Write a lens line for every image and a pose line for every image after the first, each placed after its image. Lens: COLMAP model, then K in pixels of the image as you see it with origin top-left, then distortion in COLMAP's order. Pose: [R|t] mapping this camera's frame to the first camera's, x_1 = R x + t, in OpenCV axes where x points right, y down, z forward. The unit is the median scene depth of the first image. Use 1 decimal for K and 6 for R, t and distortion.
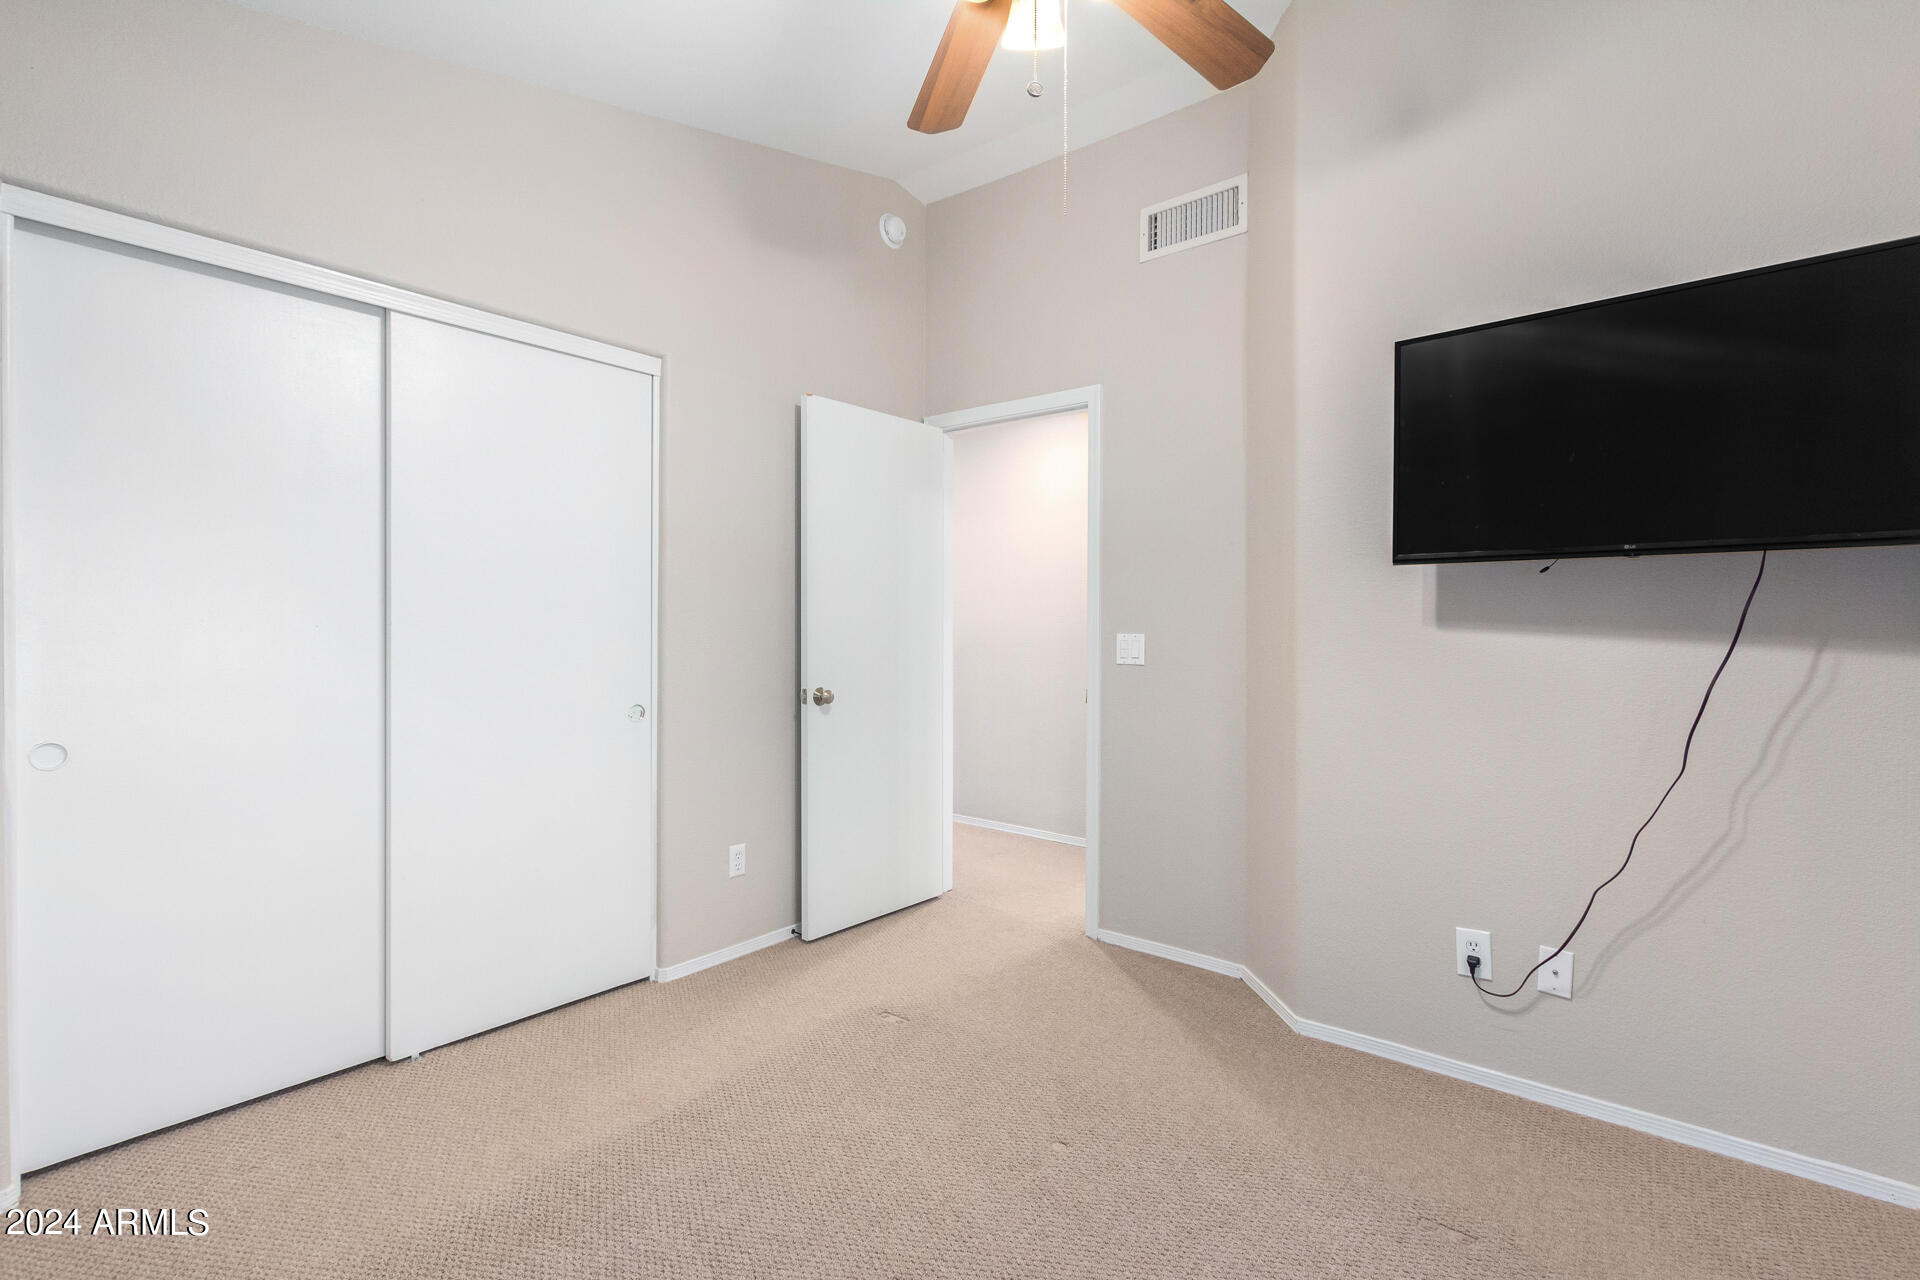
lens RADIAL K [[900.9, 0, 946.4], [0, 900.9, 638.0], [0, 0, 1]] dist [-0.004306, 0.000919]
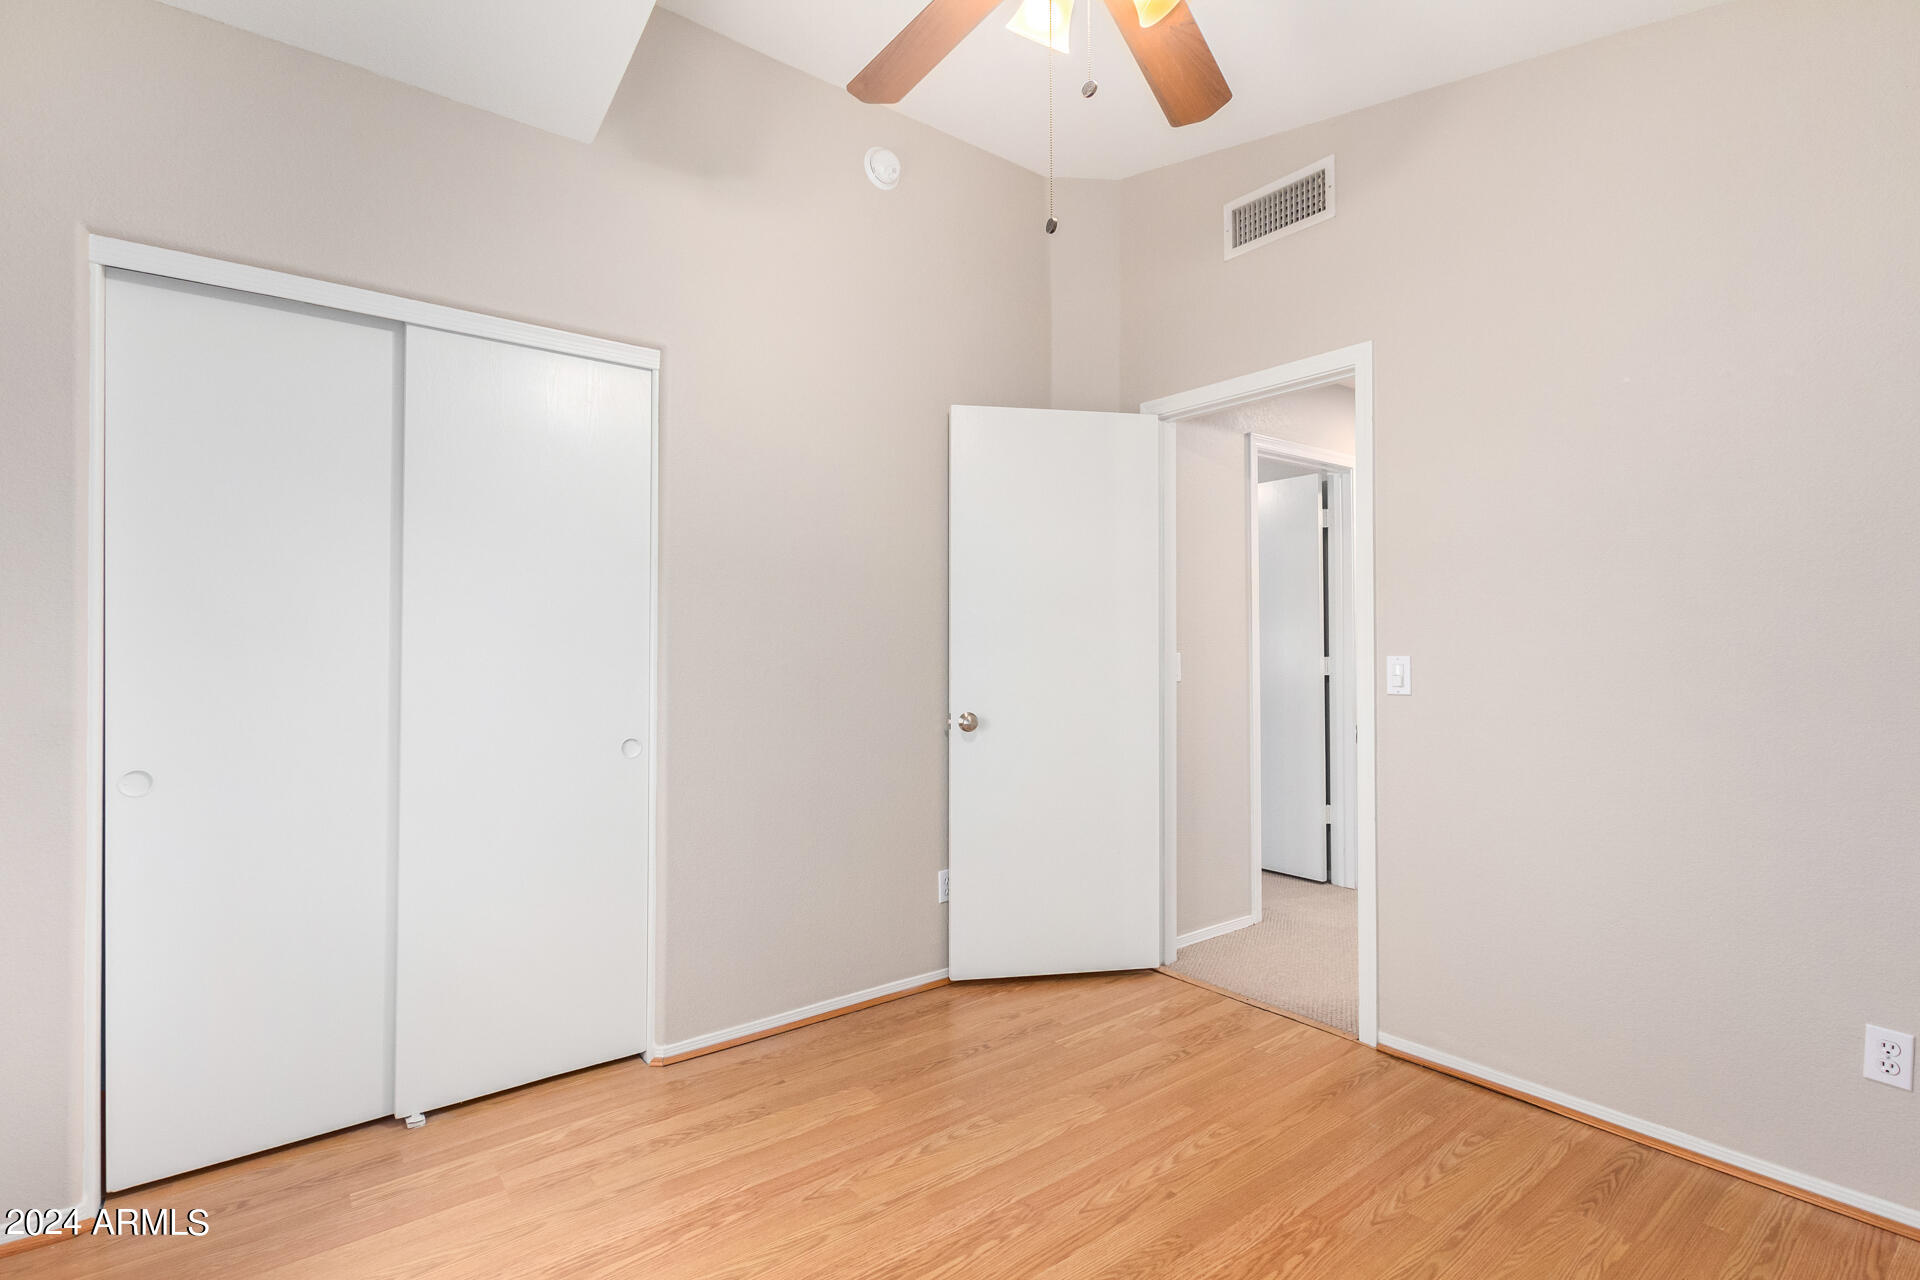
lens RADIAL K [[900.9, 0, 974.6], [0, 900.9, 640.4], [0, 0, 1]] dist [-0.004306, 0.000919]
pose [[0.980347, -0.014273, -0.196761, 0.156994], [0.009926, 0.999685, -0.023063, -0.000199], [0.197029, 0.020657, 0.980180, 0.189824]]
